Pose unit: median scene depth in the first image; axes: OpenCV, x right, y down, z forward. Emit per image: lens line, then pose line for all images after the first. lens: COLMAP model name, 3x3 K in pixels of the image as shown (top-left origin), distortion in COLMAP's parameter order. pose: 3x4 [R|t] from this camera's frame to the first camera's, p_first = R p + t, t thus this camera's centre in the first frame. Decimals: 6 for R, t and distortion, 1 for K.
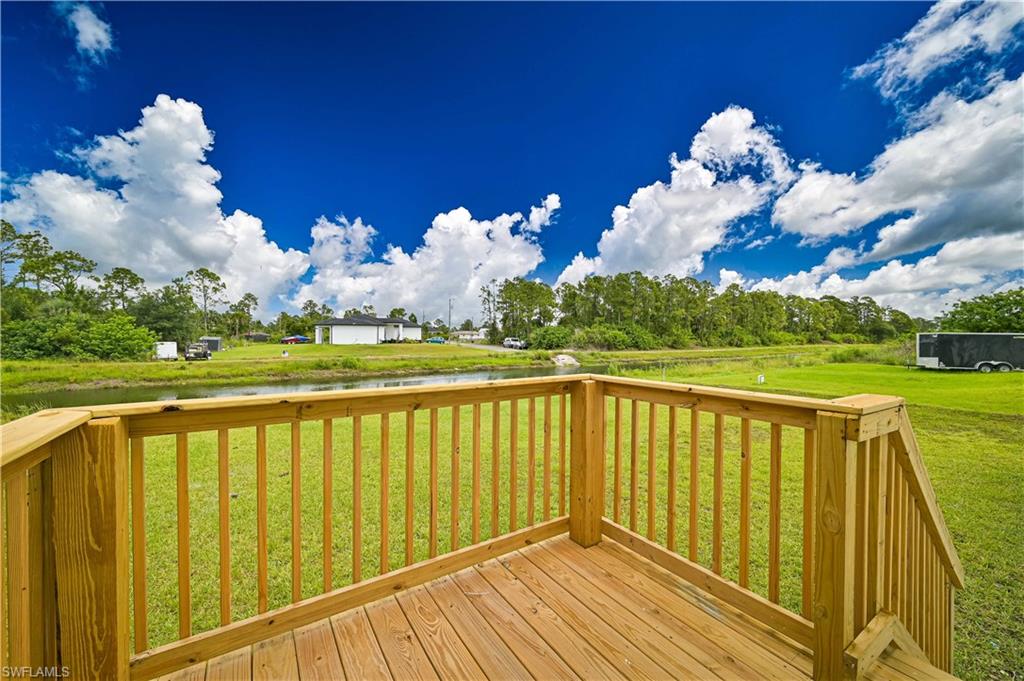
lens RADIAL K [[408.2, 0, 515.5], [0, 408.2, 341.5], [0, 0, 1]] dist [0.009049, 0.000934]
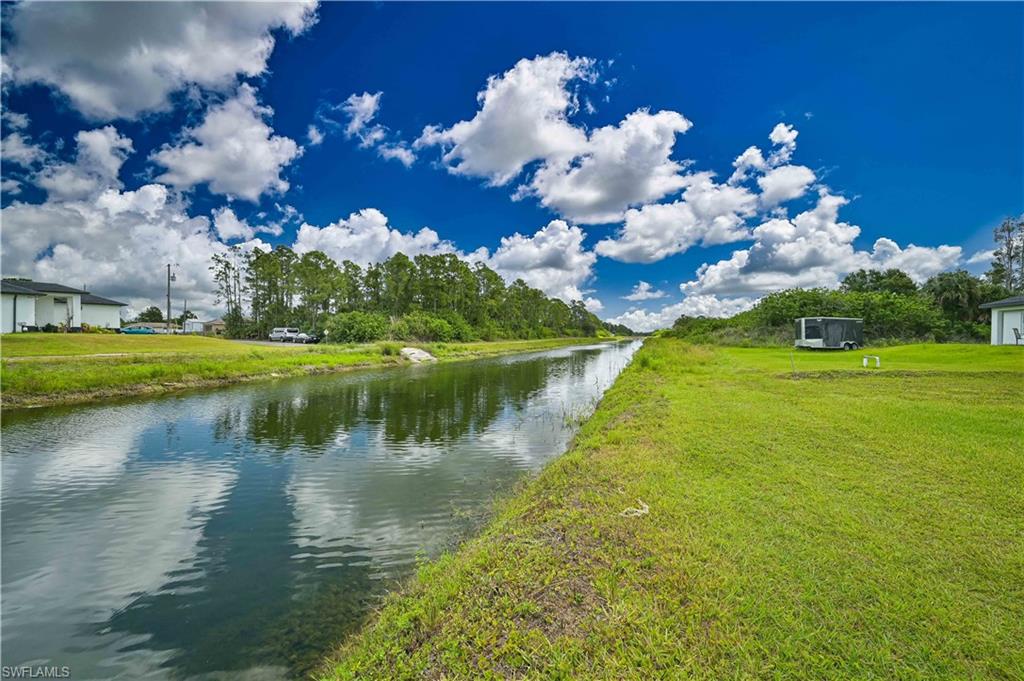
lens RADIAL K [[408.2, 0, 515.4], [0, 408.2, 332.4], [0, 0, 1]] dist [0.009049, 0.000934]
pose [[0.801457, 0.003852, 0.598039, -0.168730], [0.005820, 0.999882, -0.014240, 0.015813], [-0.598023, 0.014894, 0.801340, 0.288925]]
